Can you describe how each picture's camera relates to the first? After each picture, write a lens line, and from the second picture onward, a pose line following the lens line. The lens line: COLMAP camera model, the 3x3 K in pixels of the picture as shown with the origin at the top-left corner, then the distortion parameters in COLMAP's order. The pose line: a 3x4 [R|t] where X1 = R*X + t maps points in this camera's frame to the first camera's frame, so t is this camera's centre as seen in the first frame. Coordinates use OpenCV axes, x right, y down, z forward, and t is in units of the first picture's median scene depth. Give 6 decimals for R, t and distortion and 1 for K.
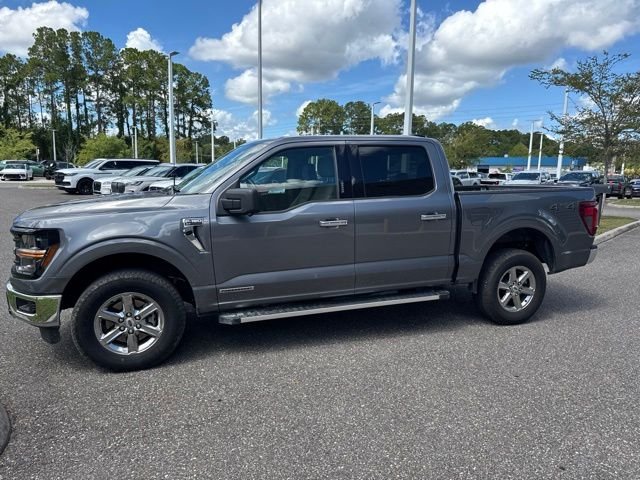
lens RADIAL K [[446.0, 0, 320.0], [0, 446.0, 240.0], [0, 0, 1]] dist [0.055349, -0.069467]
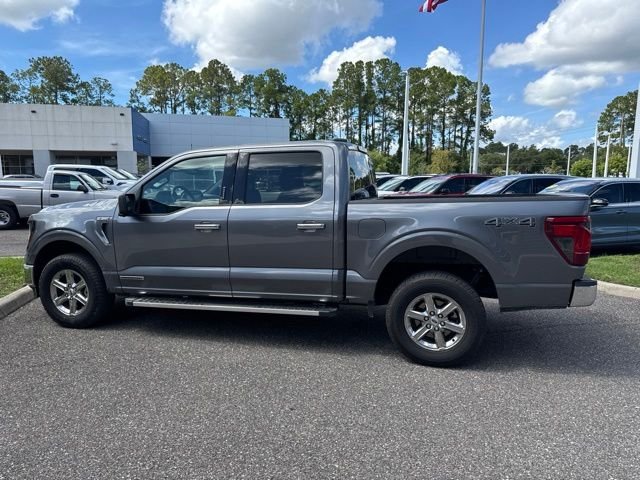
lens RADIAL K [[446.5, 0, 319.1], [0, 446.5, 243.0], [0, 0, 1]] dist [0.053385, -0.068467]
pose [[0.817009, 0.062730, -0.573202, 0.207316], [-0.072629, 0.997343, 0.005627, -0.005932], [0.572032, 0.037034, 0.819395, 0.065327]]
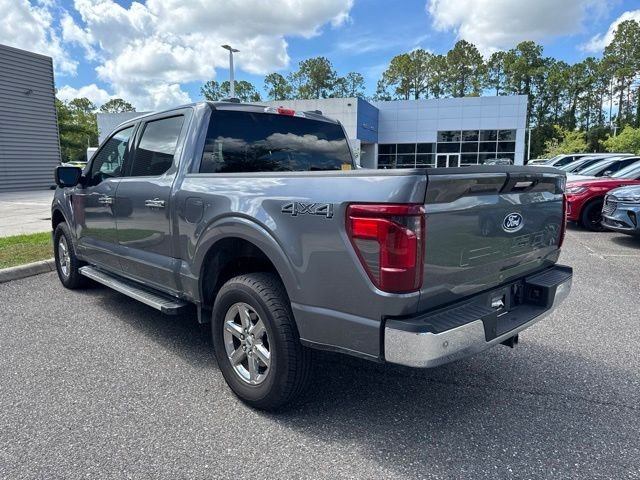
lens RADIAL K [[447.7, 0, 320.0], [0, 447.7, 240.0], [0, 0, 1]] dist [0.041714, -0.052783]
pose [[0.412170, 0.129640, -0.901837, 0.282950], [-0.130355, 0.988033, 0.082454, -0.023798], [0.901734, 0.083574, 0.424137, 0.240520]]
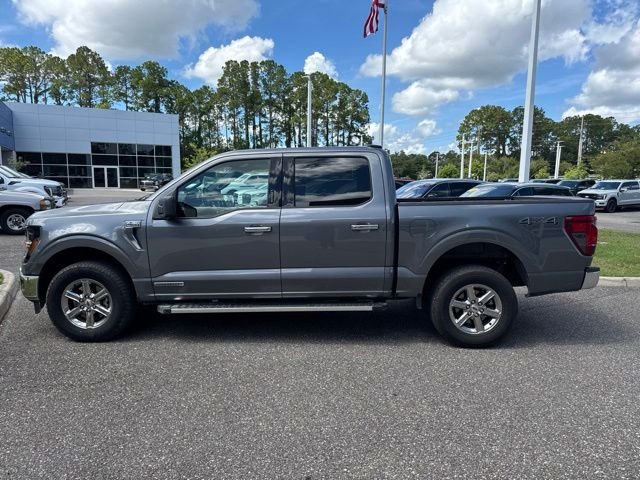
lens RADIAL K [[446.5, 0, 319.1], [0, 446.5, 243.0], [0, 0, 1]] dist [0.053385, -0.068467]
pose [[0.937311, 0.040298, -0.346157, 0.130051], [-0.047051, 0.998831, -0.011125, -0.000013], [0.345304, 0.026714, 0.938111, 0.009142]]
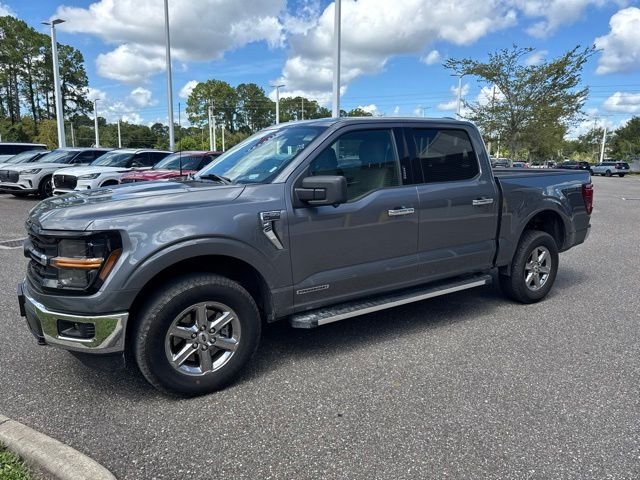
lens RADIAL K [[446.5, 0, 319.1], [0, 446.5, 243.0], [0, 0, 1]] dist [0.053385, -0.068467]
pose [[0.972433, -0.047283, 0.228337, -0.084760], [0.038361, 0.998323, 0.043358, -0.004535], [-0.230004, -0.033404, 0.972616, 0.029296]]
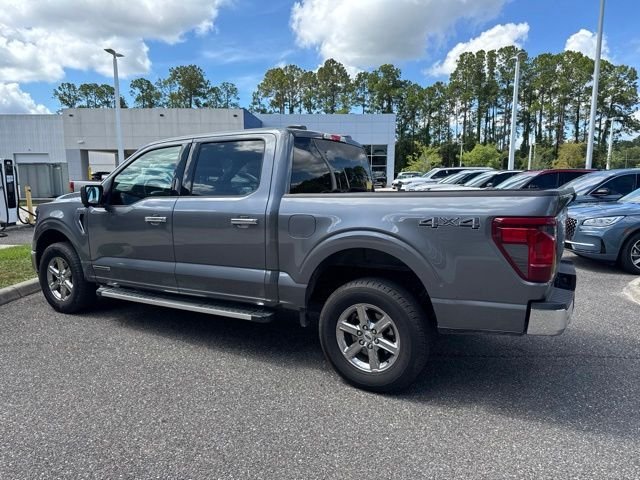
lens RADIAL K [[447.7, 0, 320.0], [0, 447.7, 240.0], [0, 0, 1]] dist [0.041714, -0.052783]
pose [[0.646991, 0.089200, -0.757262, 0.256854], [-0.104894, 0.994104, 0.027479, -0.014159], [0.755248, 0.061654, 0.652533, 0.144300]]
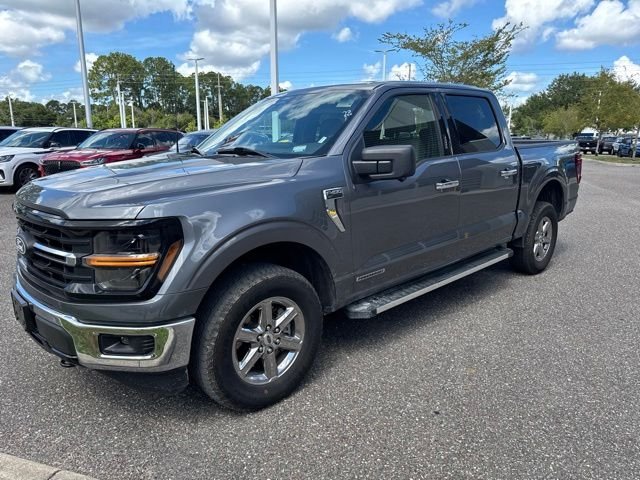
lens RADIAL K [[449.5, 0, 316.7], [0, 449.5, 242.9], [0, 0, 1]] dist [0.034882, -0.039365]
pose [[0.916861, -0.106199, 0.384823, -0.131075], [0.074214, 0.992506, 0.097083, -0.006959], [-0.392249, -0.060452, 0.917871, 0.068601]]
